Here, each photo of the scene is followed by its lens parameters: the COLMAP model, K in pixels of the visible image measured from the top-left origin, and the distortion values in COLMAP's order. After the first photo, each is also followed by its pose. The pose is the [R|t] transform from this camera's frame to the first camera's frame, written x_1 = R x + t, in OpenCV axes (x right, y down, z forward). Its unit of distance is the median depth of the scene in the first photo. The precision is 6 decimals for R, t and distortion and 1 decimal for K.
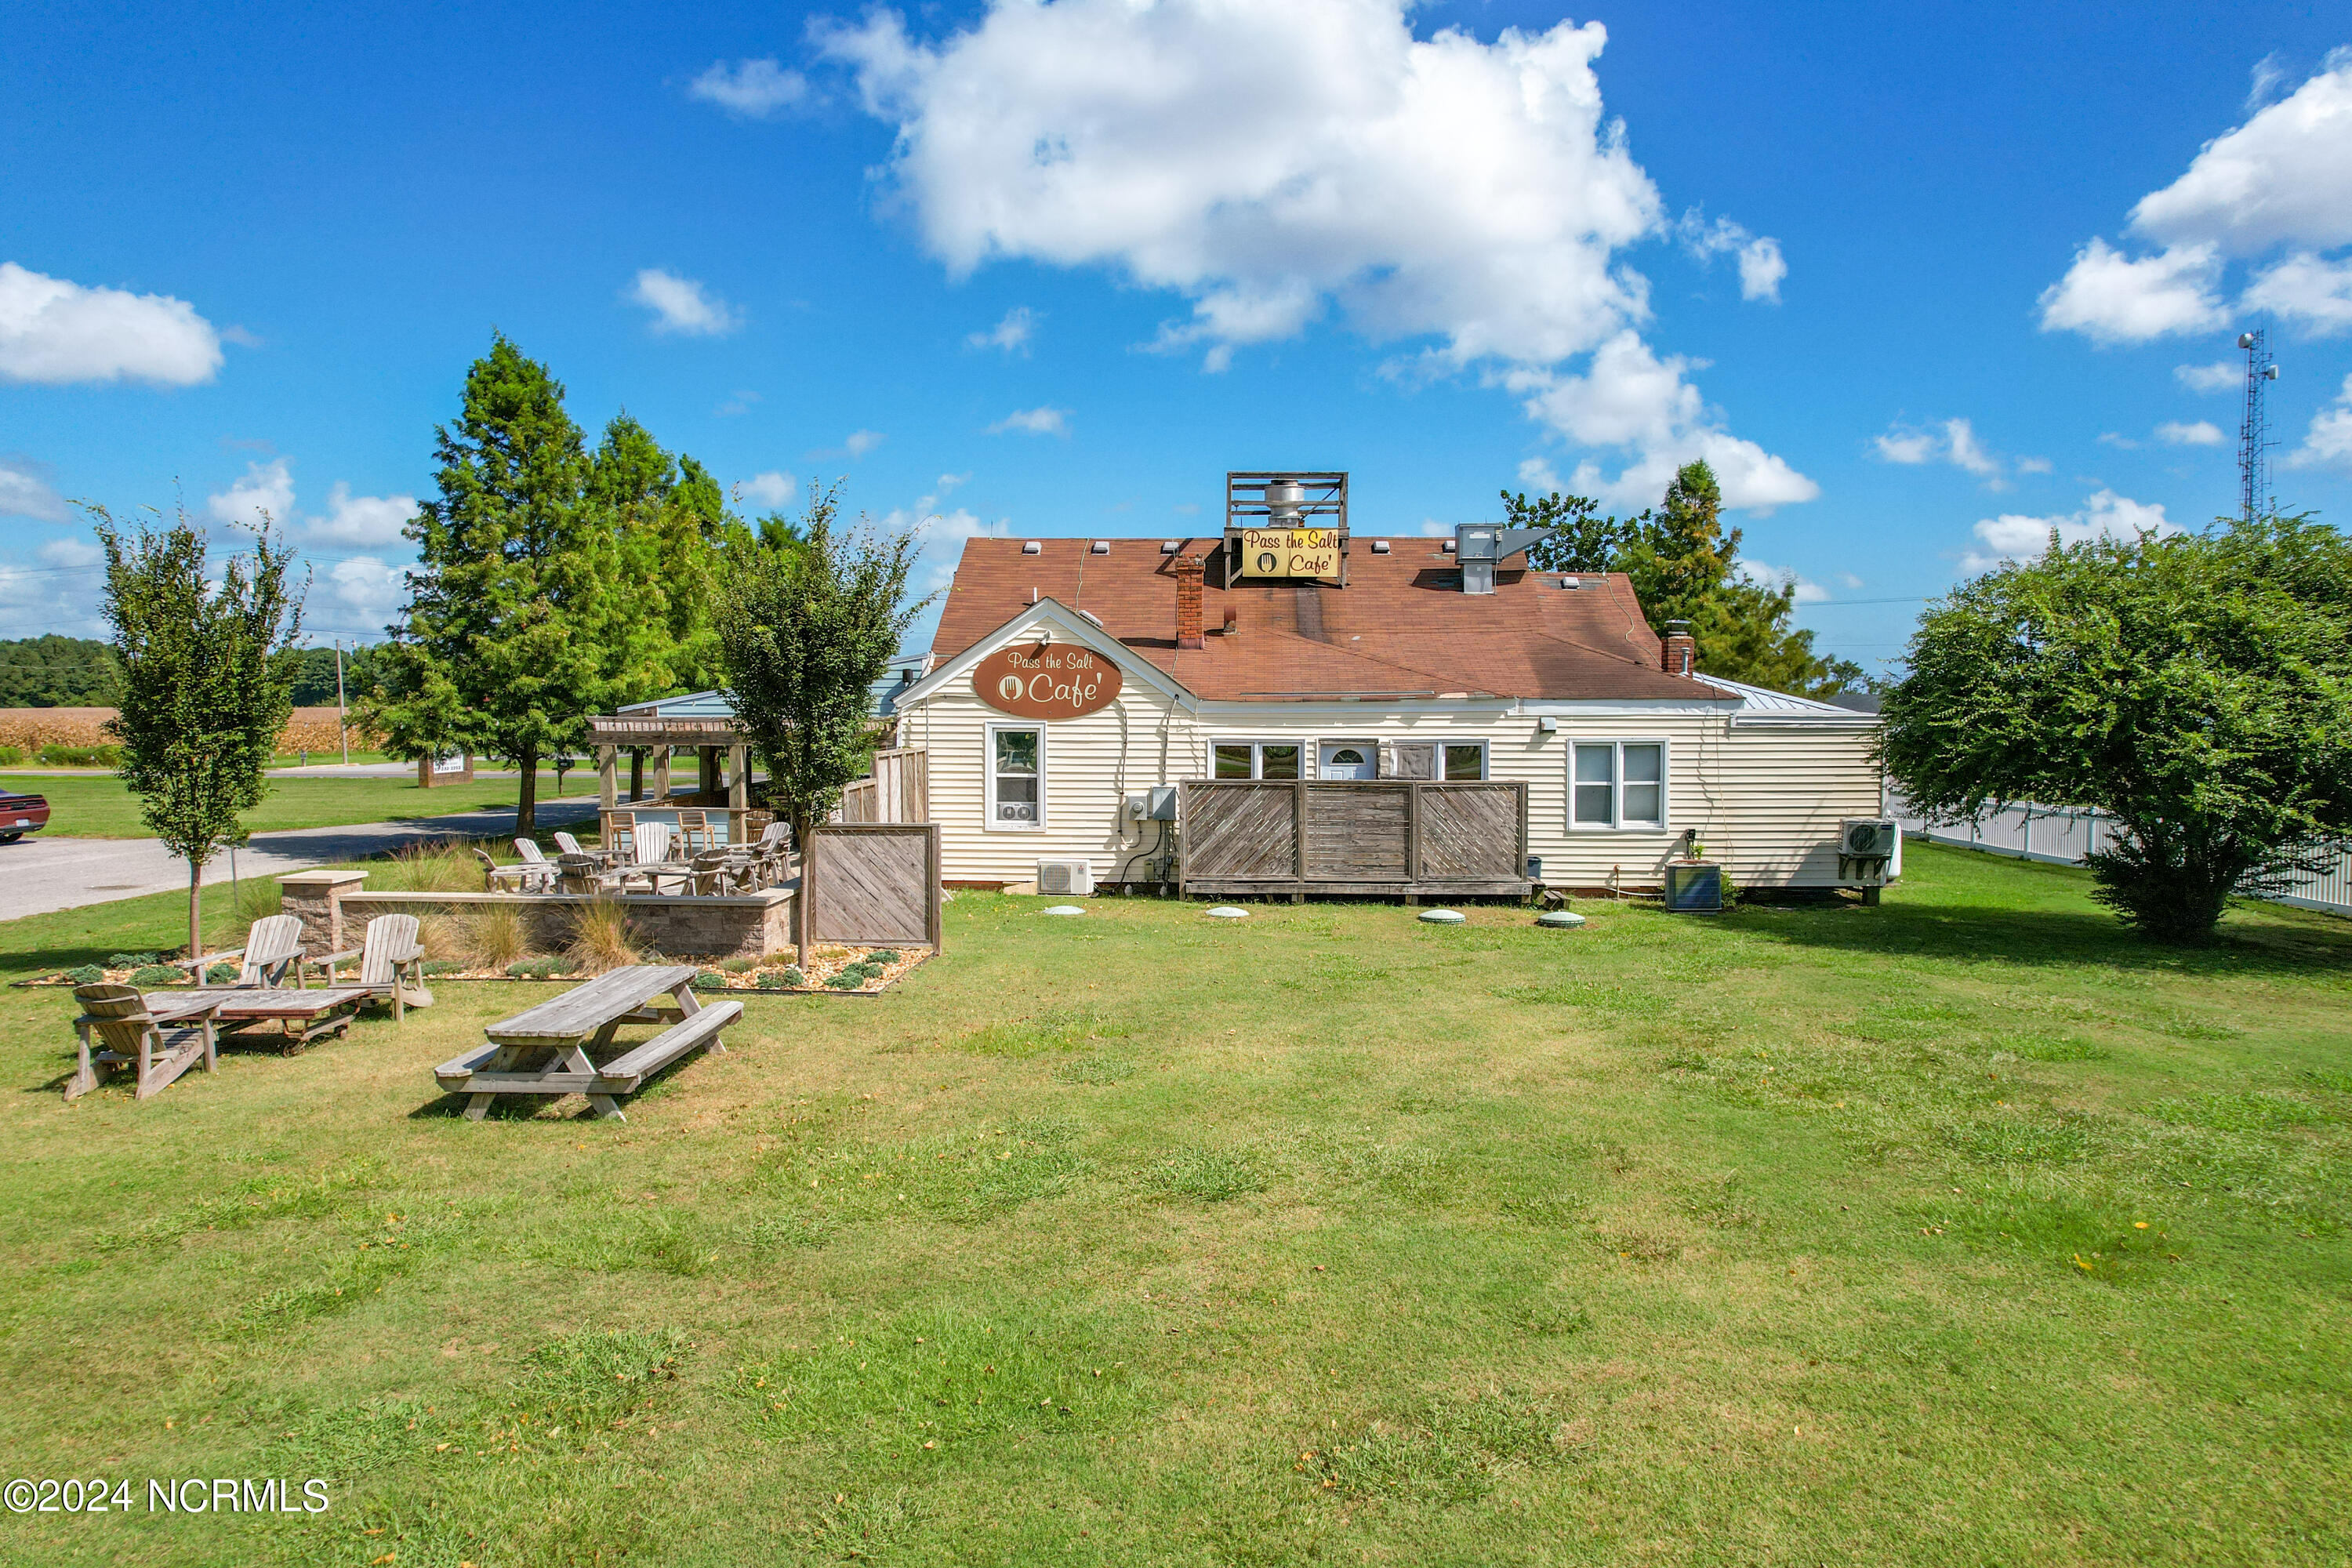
lens RADIAL K [[1517.9, 0, 1155.0], [0, 1517.9, 733.5], [0, 0, 1]] dist [-0.065239, 0.045142]
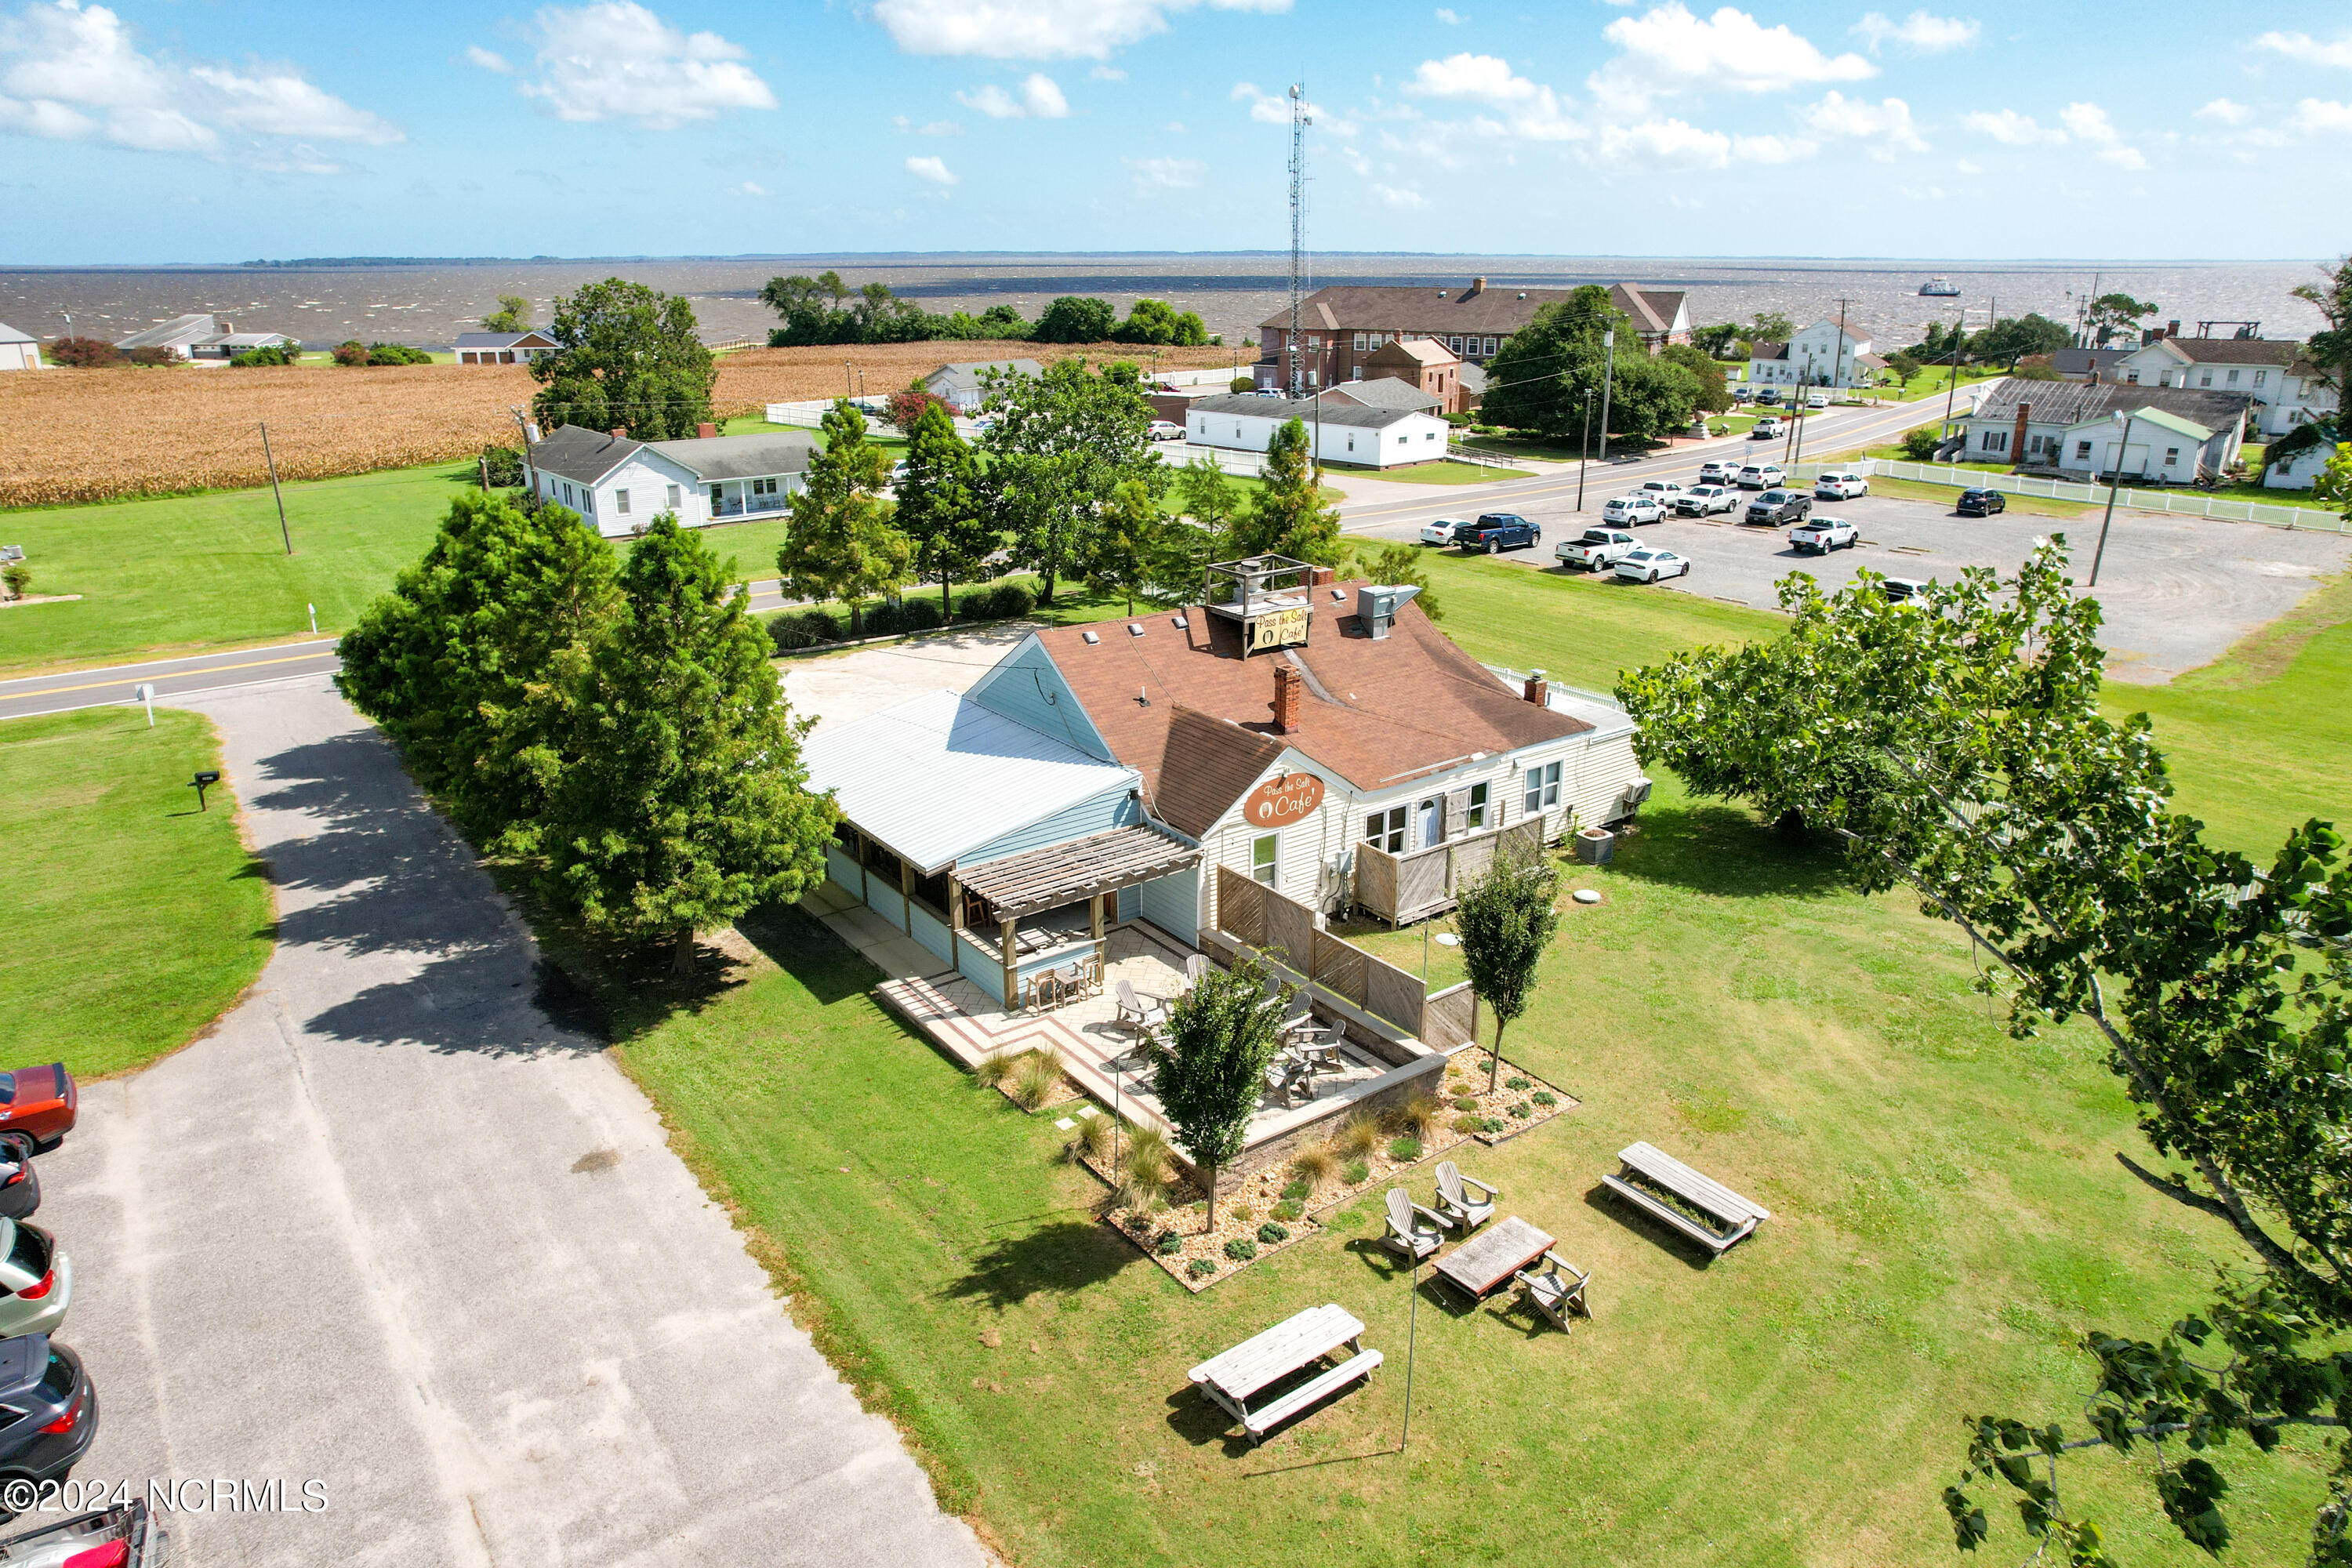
lens RADIAL K [[1534.3, 0, 1152.4], [0, 1534.3, 778.5], [0, 0, 1]] dist [-0.069462, 0.060160]
pose [[0.773709, -0.212477, 0.596848, -1.036547], [0.019780, 0.949725, 0.312459, -0.513020], [-0.633232, -0.229947, 0.739014, 0.015579]]
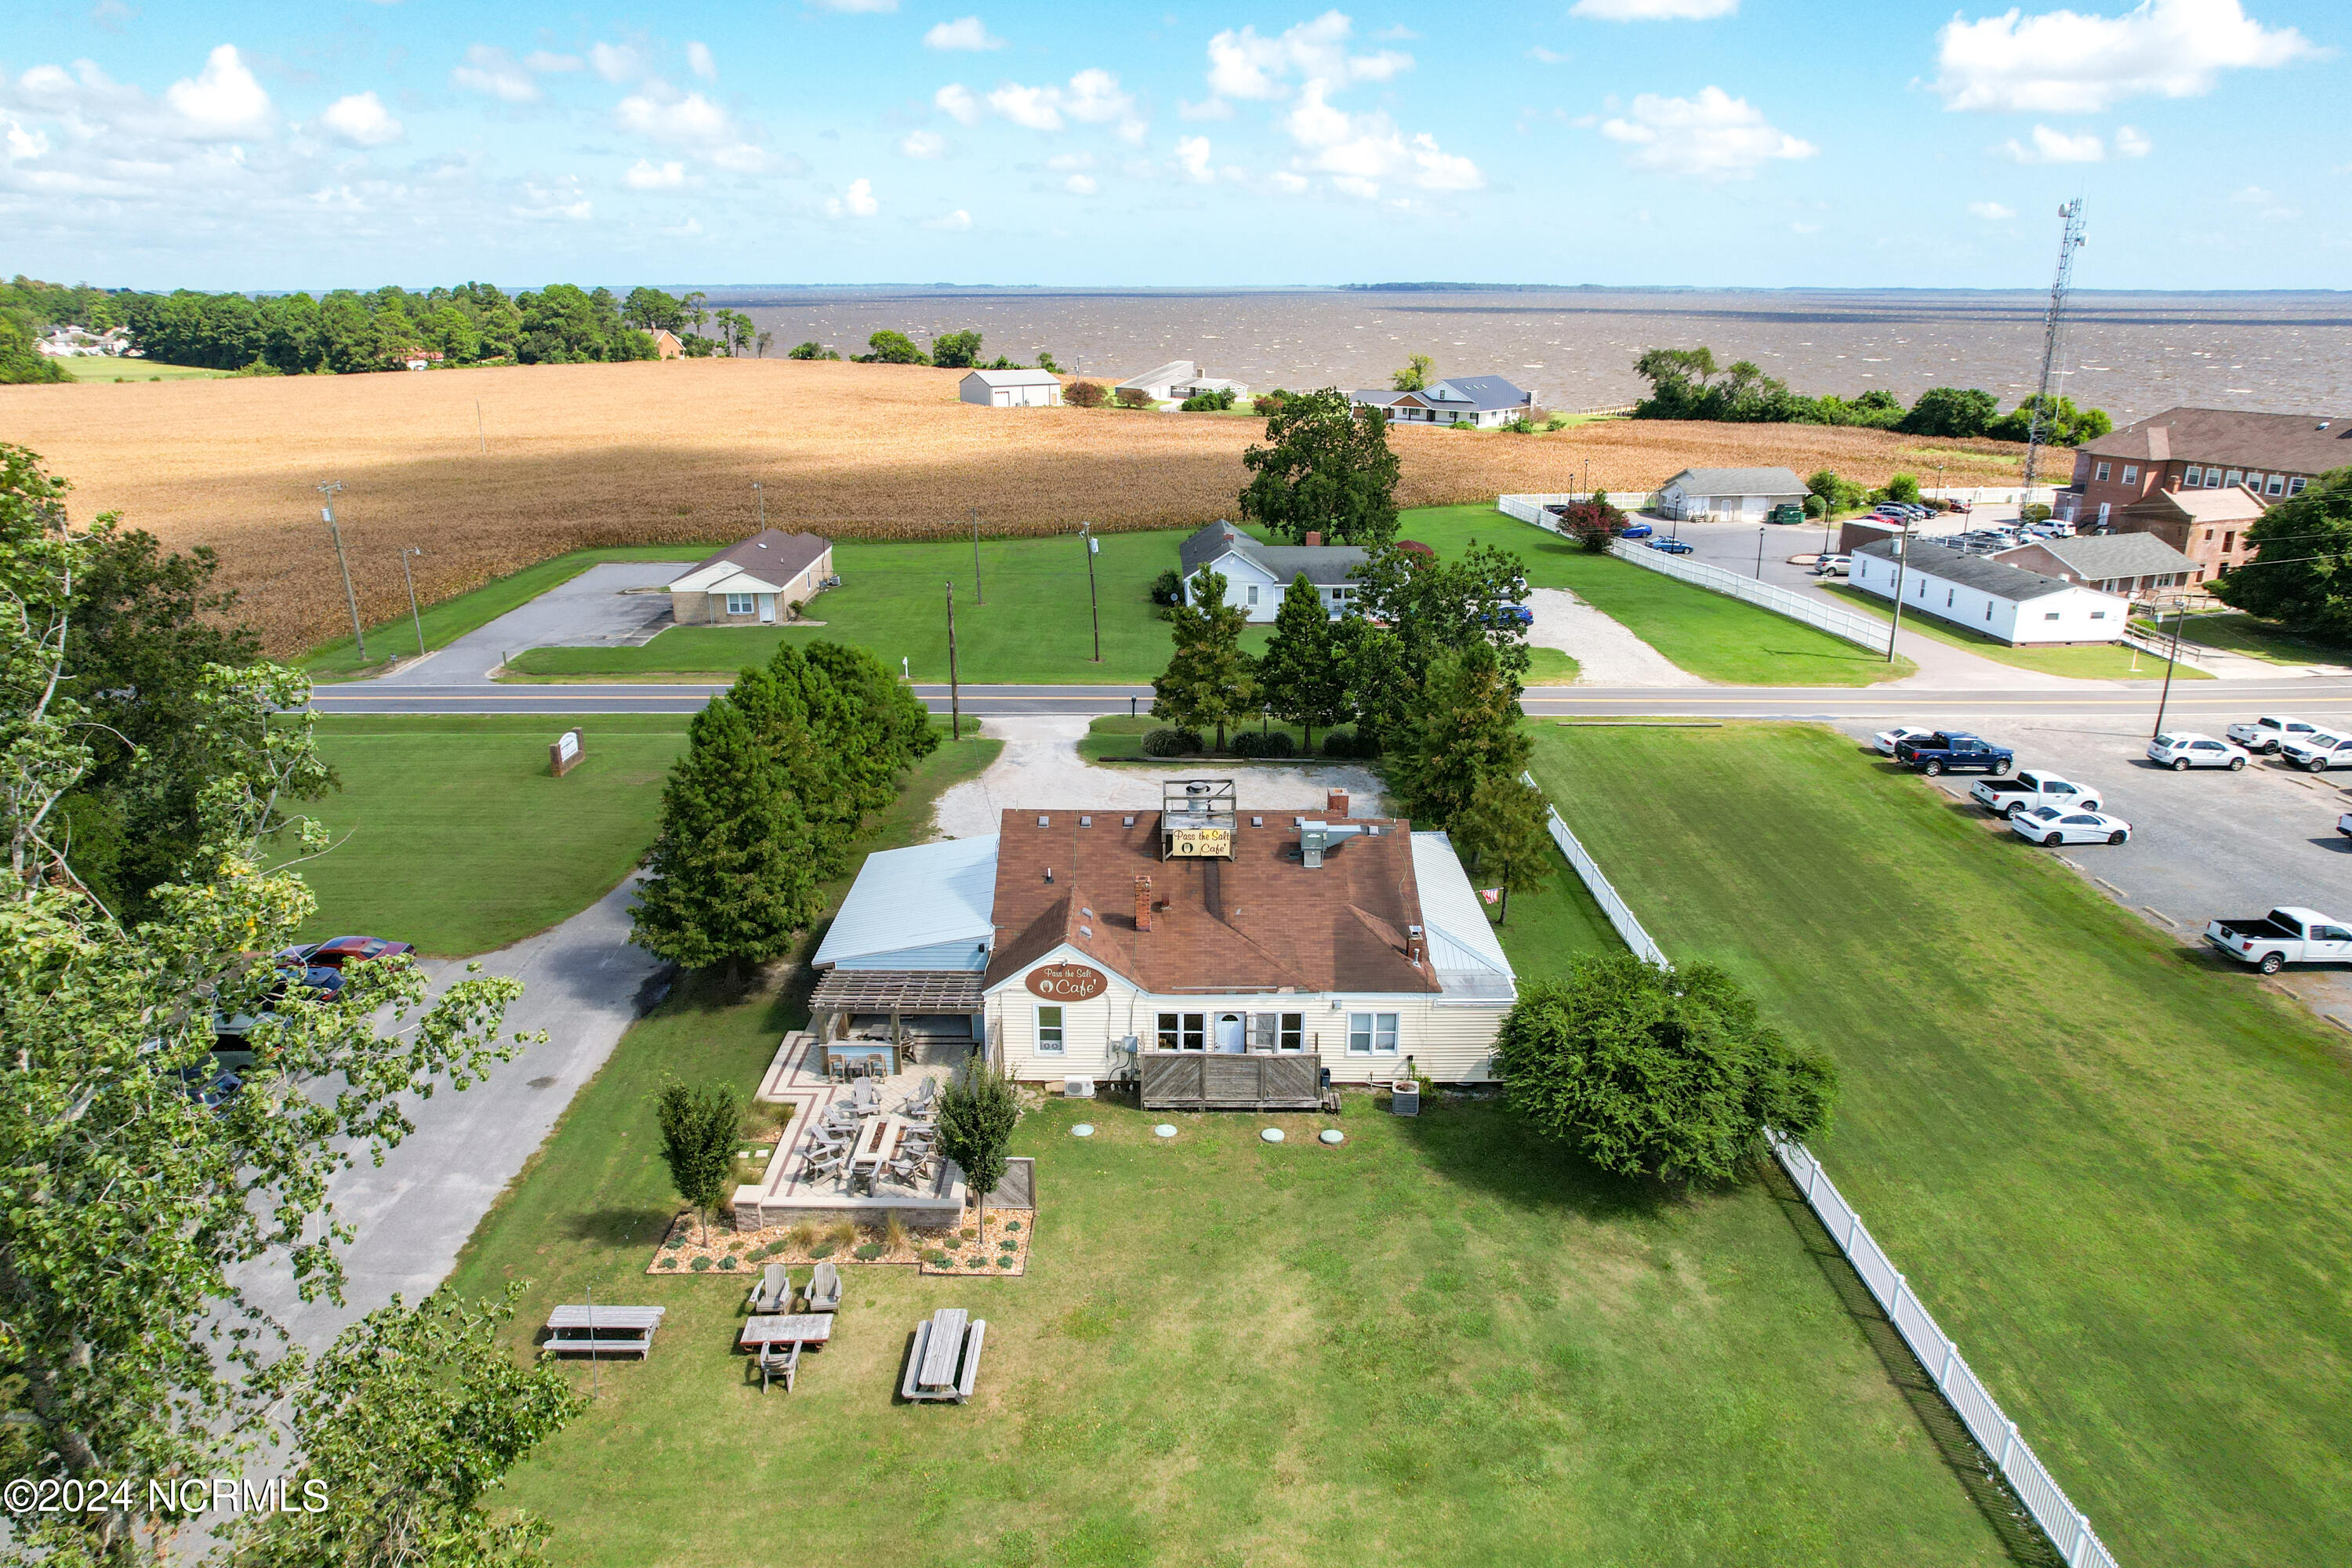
lens RADIAL K [[1517.9, 0, 1155.0], [0, 1517.9, 733.5], [0, 0, 1]] dist [-0.065239, 0.045142]
pose [[0.998878, -0.018775, 0.043477, -0.038343], [0.006630, 0.964453, 0.264170, -0.812962], [-0.046891, -0.263585, 0.963496, -0.689918]]
